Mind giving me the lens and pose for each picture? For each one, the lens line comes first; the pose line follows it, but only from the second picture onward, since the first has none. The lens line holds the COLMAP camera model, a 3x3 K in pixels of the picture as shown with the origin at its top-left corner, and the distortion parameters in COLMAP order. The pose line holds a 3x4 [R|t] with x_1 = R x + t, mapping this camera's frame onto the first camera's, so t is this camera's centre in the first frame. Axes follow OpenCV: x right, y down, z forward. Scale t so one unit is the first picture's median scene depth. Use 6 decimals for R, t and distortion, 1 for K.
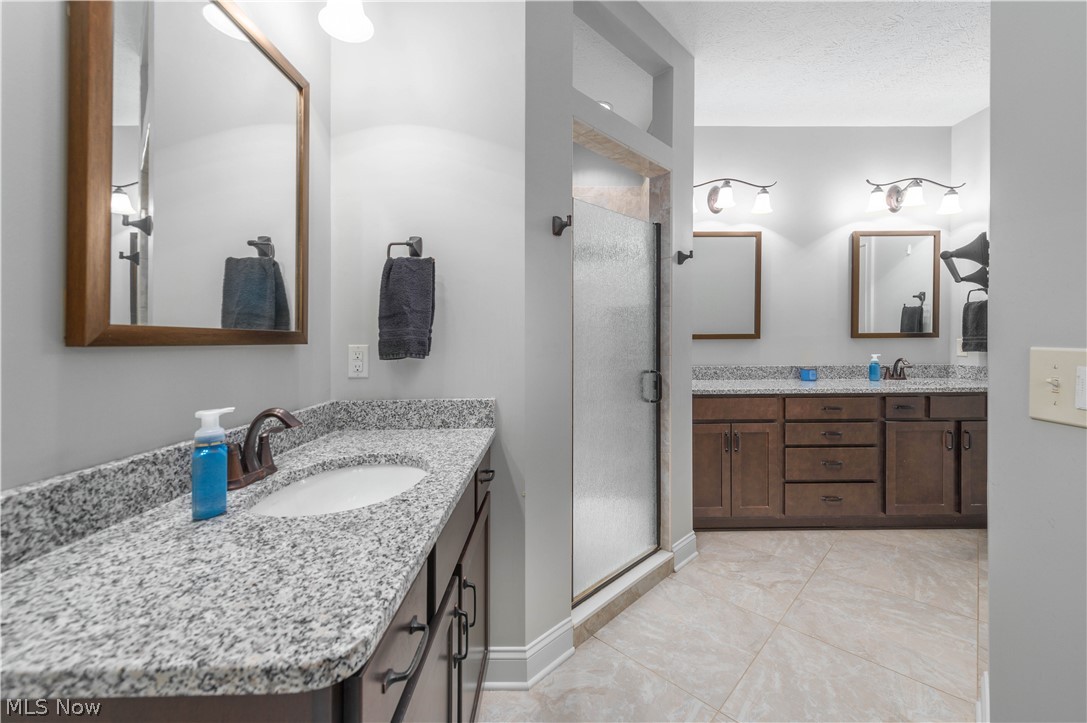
lens RADIAL K [[442.2, 0, 530.8], [0, 442.2, 344.5], [0, 0, 1]] dist [0.012415, -0.000144]
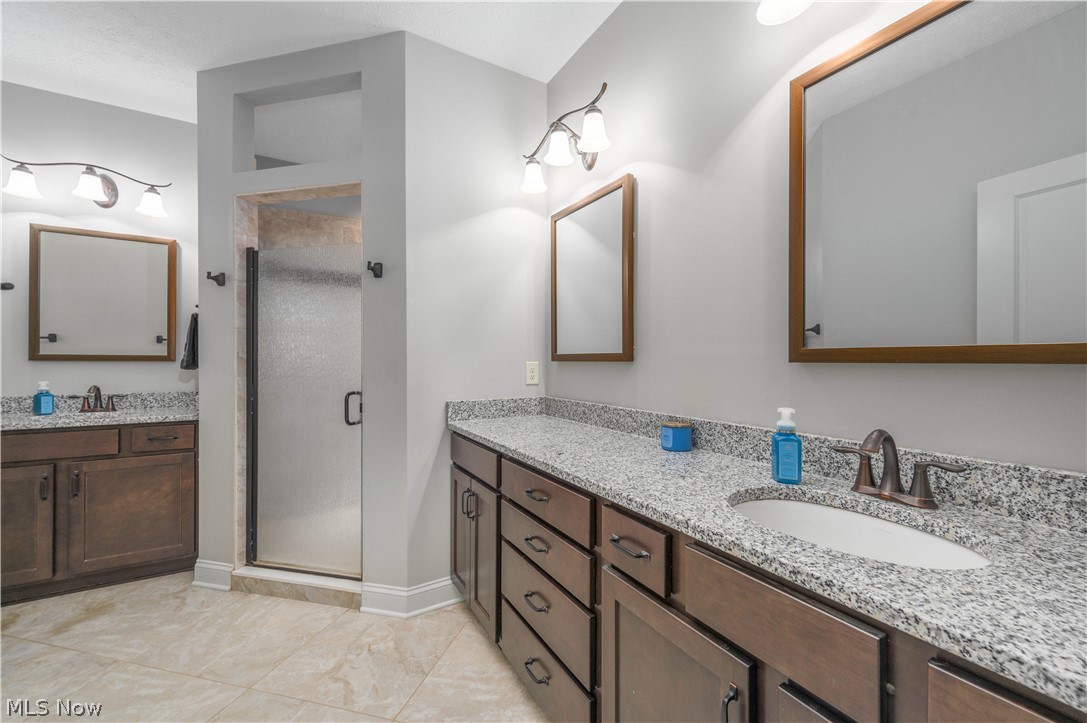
lens RADIAL K [[424.7, 0, 556.4], [0, 424.7, 360.8], [0, 0, 1]] dist [0.009235, -0.000542]
pose [[0.516644, 0.008007, -0.856163, 0.971524], [-0.014464, 0.999895, 0.000623, -0.013404], [0.856078, 0.012062, 0.516706, 0.661906]]
